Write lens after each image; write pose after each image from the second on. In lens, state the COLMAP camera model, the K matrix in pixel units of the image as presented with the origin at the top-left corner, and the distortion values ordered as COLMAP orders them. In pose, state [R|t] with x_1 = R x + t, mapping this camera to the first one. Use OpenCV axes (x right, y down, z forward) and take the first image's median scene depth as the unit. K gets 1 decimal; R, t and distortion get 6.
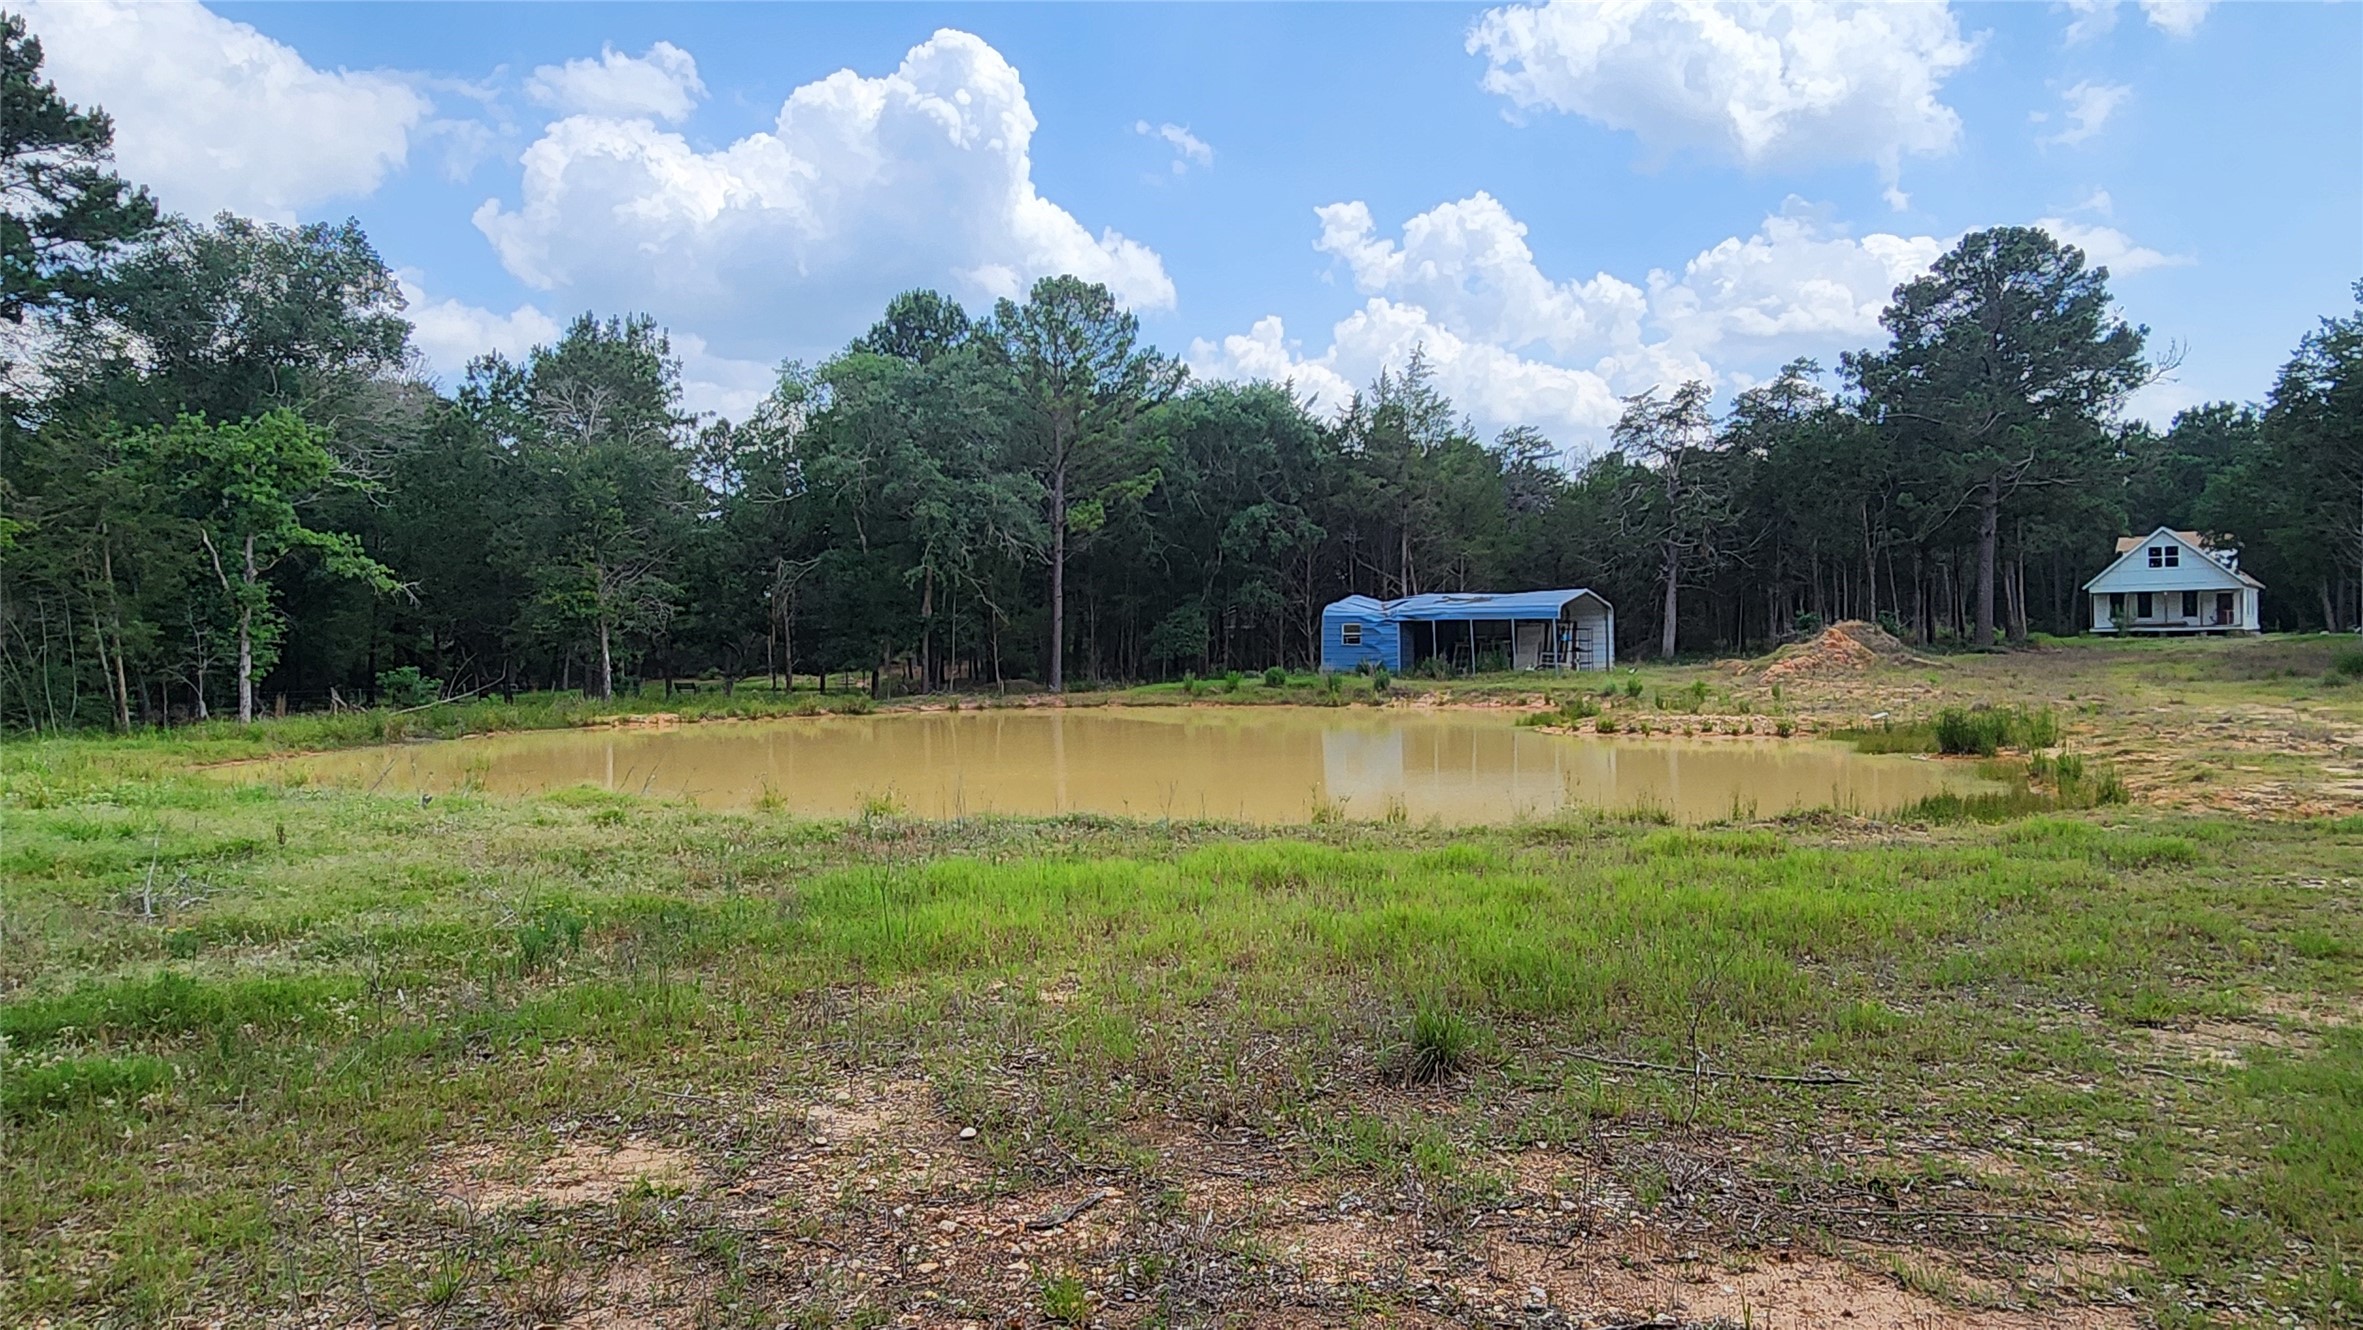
lens RADIAL K [[1562.1, 0, 1181.5], [0, 1562.1, 665.0], [0, 0, 1]] dist [0.003097, 0.001023]
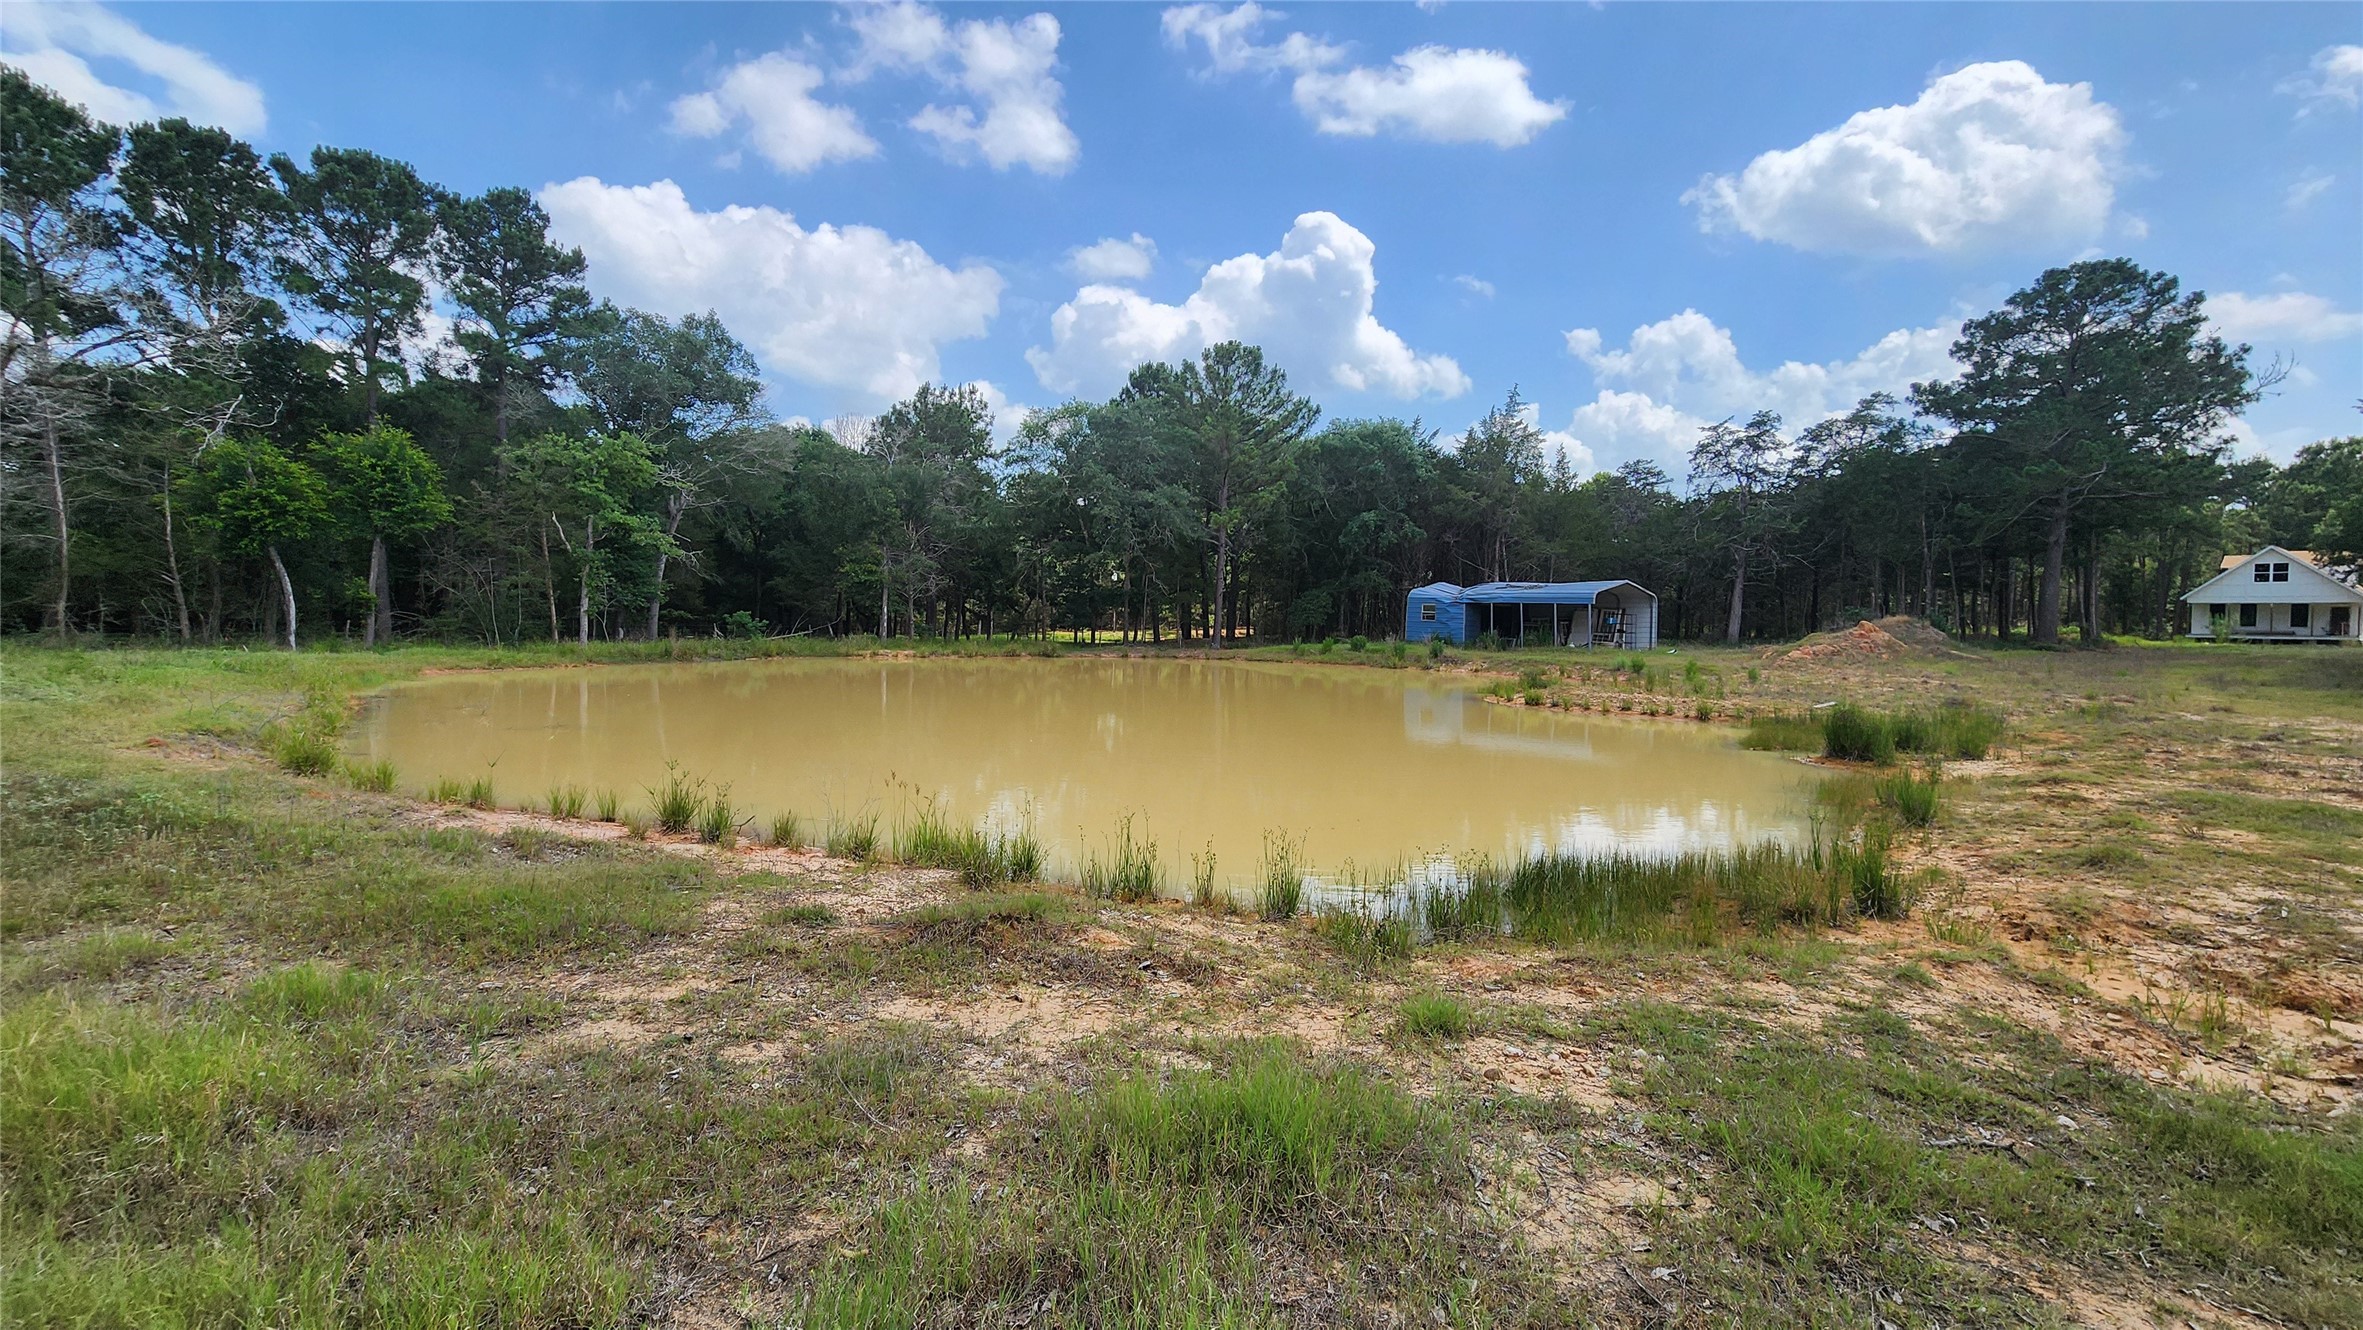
lens RADIAL K [[983.6, 0, 1163.5], [0, 983.6, 642.8], [0, 0, 1]] dist [-0.001427, -0.000428]
pose [[0.956163, 0.042213, -0.289778, 0.126506], [-0.038920, 0.999096, 0.017118, -0.000298], [0.290239, -0.005089, 0.956941, 0.165150]]
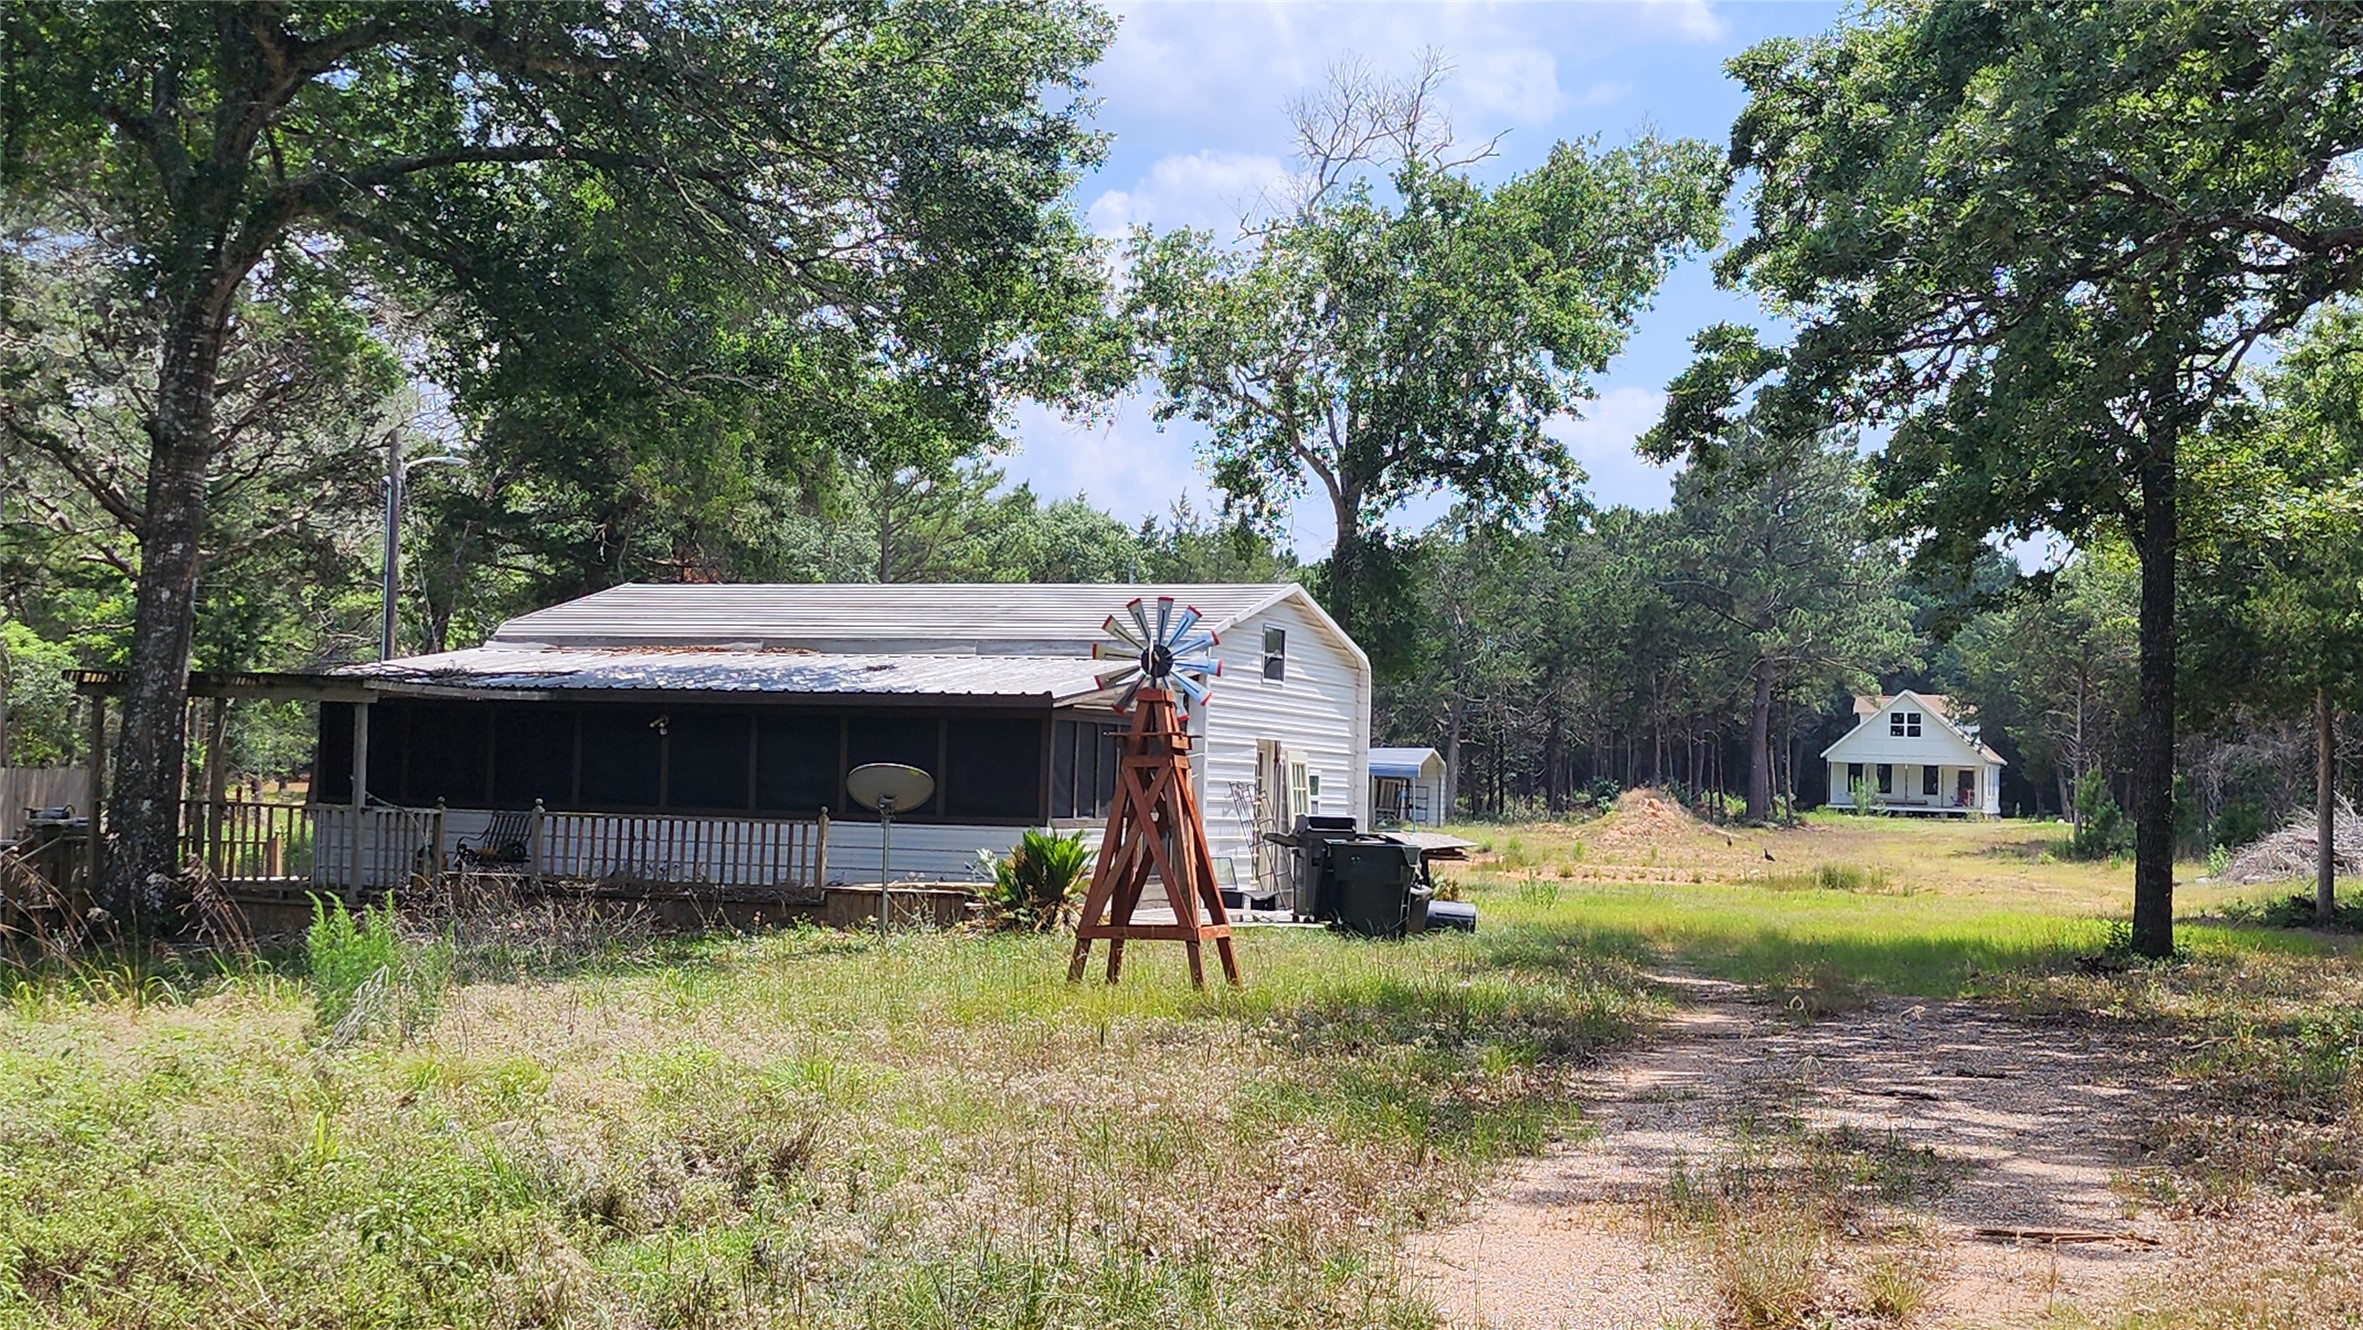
lens RADIAL K [[2932.0, 0, 1181.5], [0, 2932.0, 665.0], [0, 0, 1]] dist [0.245383, -0.593132]
pose [[0.943528, 0.056377, 0.326461, -0.479914], [-0.040436, 0.997644, -0.055419, 0.008647], [-0.328817, 0.039089, 0.943584, -0.698185]]
